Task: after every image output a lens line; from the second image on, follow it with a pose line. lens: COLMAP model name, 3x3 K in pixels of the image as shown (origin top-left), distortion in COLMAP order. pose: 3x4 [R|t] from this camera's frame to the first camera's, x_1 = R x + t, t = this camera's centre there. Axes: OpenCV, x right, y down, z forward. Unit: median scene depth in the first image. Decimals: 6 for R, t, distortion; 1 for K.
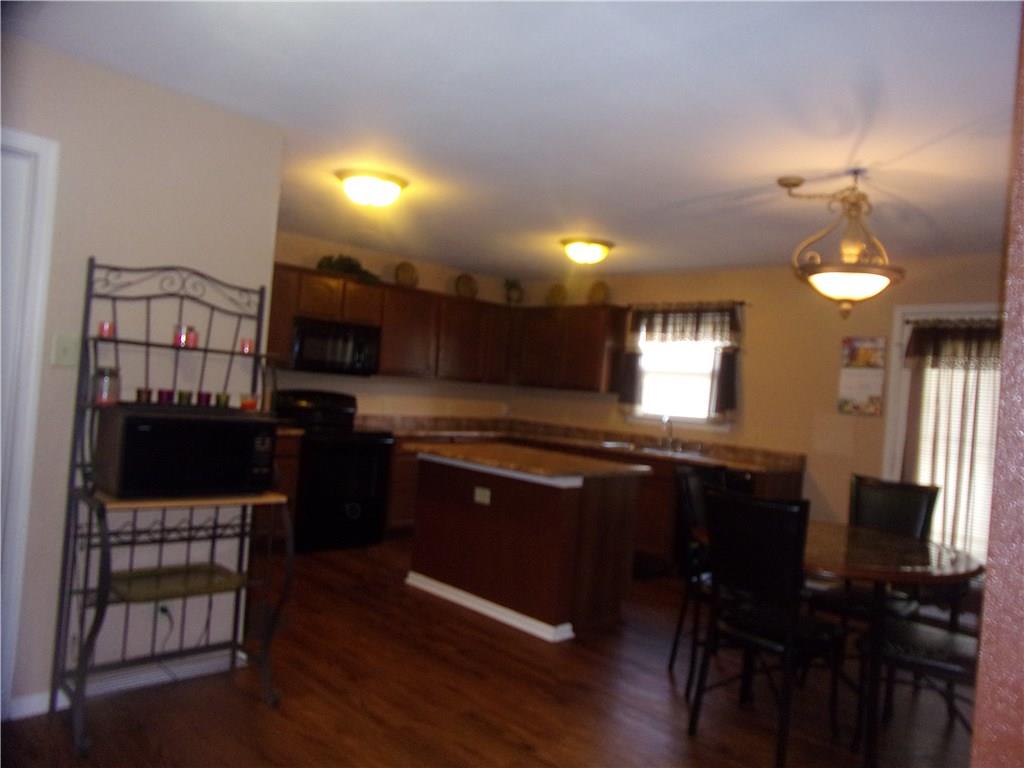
lens RADIAL K [[745.8, 0, 509.2], [0, 745.8, 379.9], [0, 0, 1]] dist [-0.029443, 0.005551]
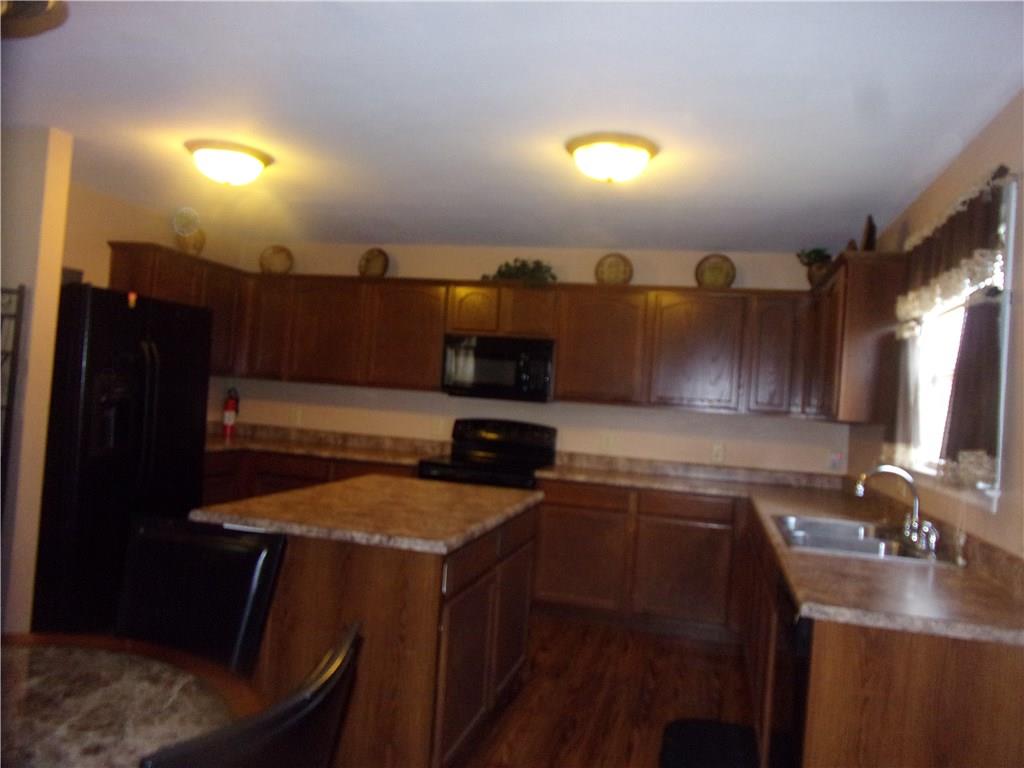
lens RADIAL K [[745.8, 0, 509.2], [0, 745.8, 379.9], [0, 0, 1]] dist [-0.029443, 0.005551]
pose [[0.504670, -0.057185, -0.861416, 0.504761], [-0.027735, 0.996215, -0.082382, 0.040971], [0.862867, 0.065467, 0.501174, 0.582925]]
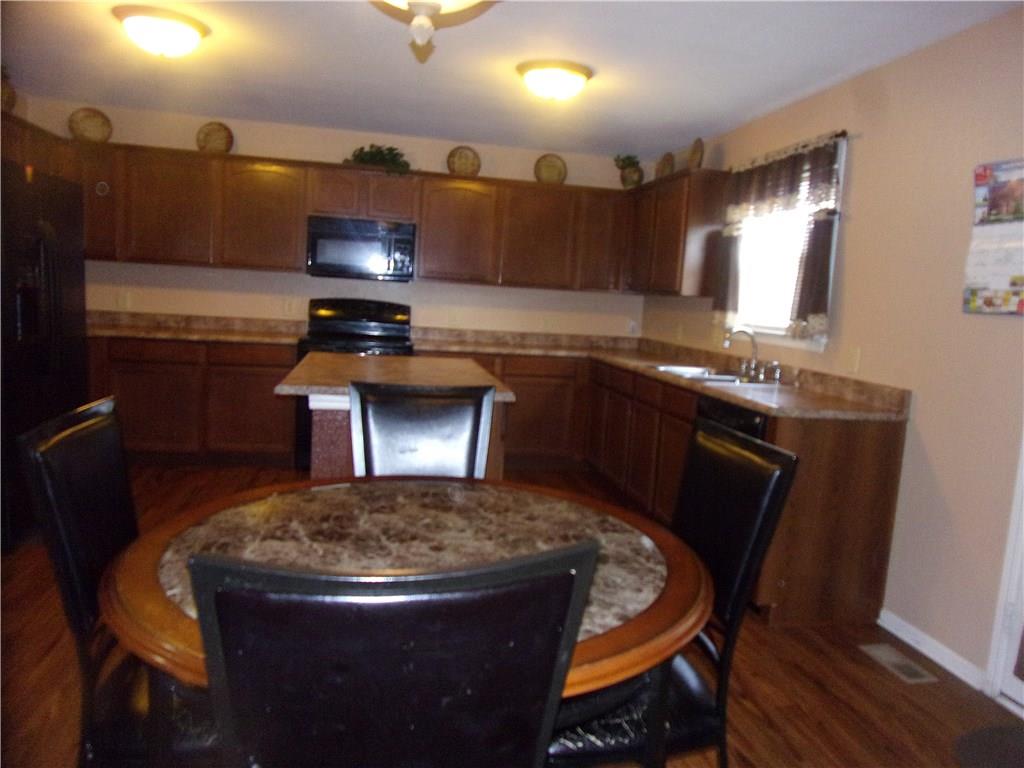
lens RADIAL K [[745.8, 0, 509.2], [0, 745.8, 379.9], [0, 0, 1]] dist [-0.029443, 0.005551]
pose [[0.824949, 0.041722, -0.563665, 0.430708], [0.002103, 0.997038, 0.076877, 0.045931], [0.565203, -0.064605, 0.822418, 0.345613]]
